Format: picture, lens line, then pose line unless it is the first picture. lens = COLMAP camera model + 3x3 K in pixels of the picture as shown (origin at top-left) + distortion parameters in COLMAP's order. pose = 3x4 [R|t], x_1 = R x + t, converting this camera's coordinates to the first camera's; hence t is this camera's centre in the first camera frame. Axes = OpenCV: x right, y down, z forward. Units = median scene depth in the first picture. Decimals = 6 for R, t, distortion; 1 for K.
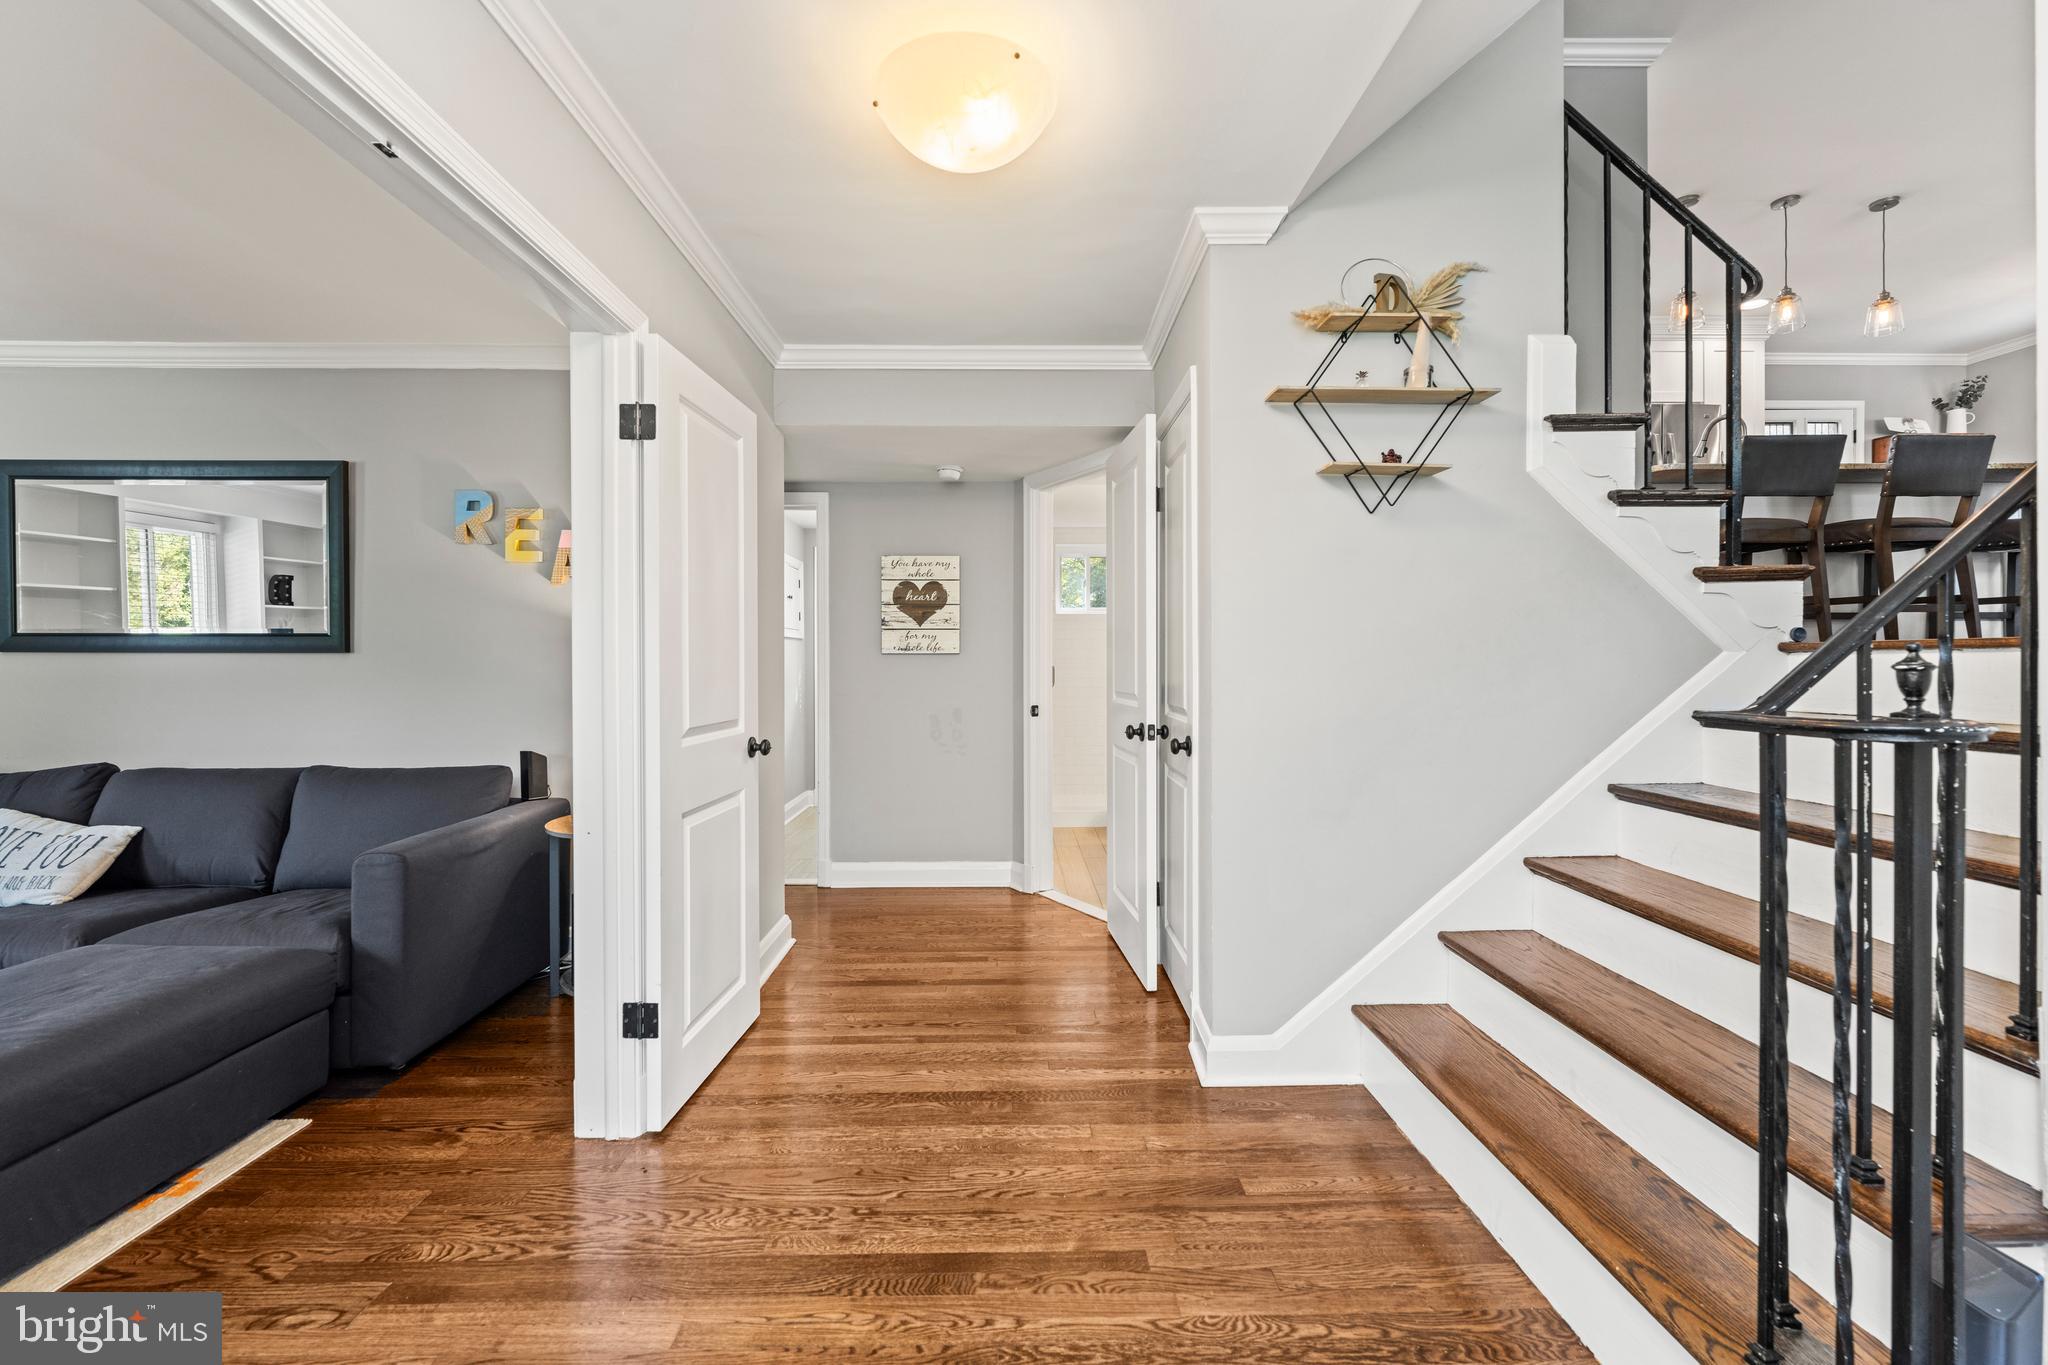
lens RADIAL K [[857.1, 0, 1021.7], [0, 857.1, 658.4], [0, 0, 1]] dist [-0.002349, -0.000677]
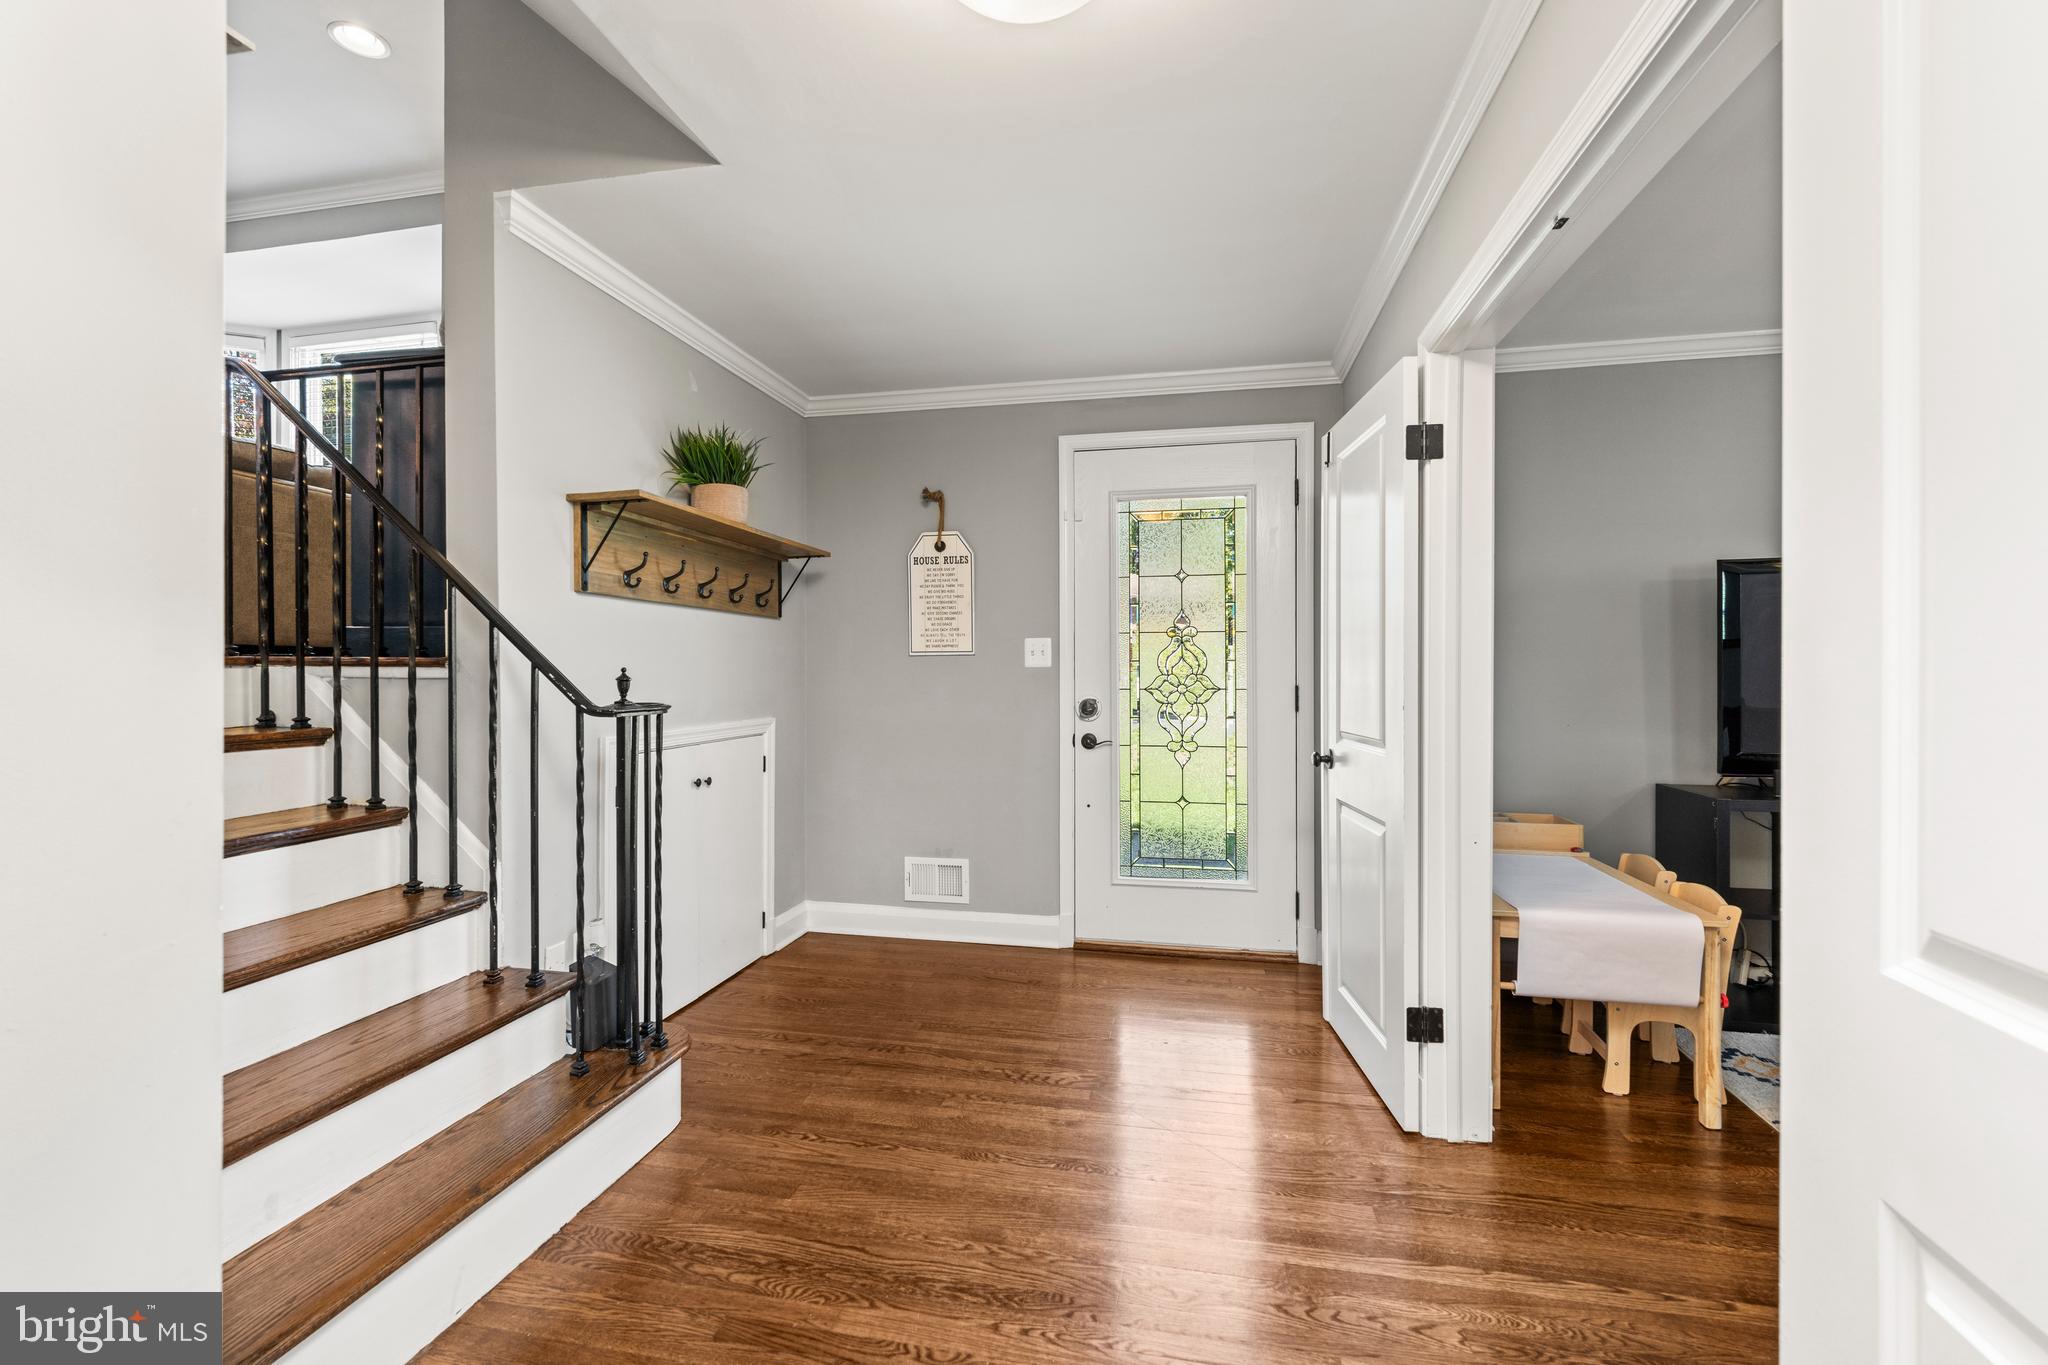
lens RADIAL K [[860.0, 0, 1022.1], [0, 860.0, 675.8], [0, 0, 1]] dist [0.001554, -0.000063]
pose [[-0.976145, 0.001859, 0.217112, -0.253102], [0.002803, 0.999988, 0.004038, -0.002112], [-0.217102, 0.004550, -0.976138, 1.961005]]
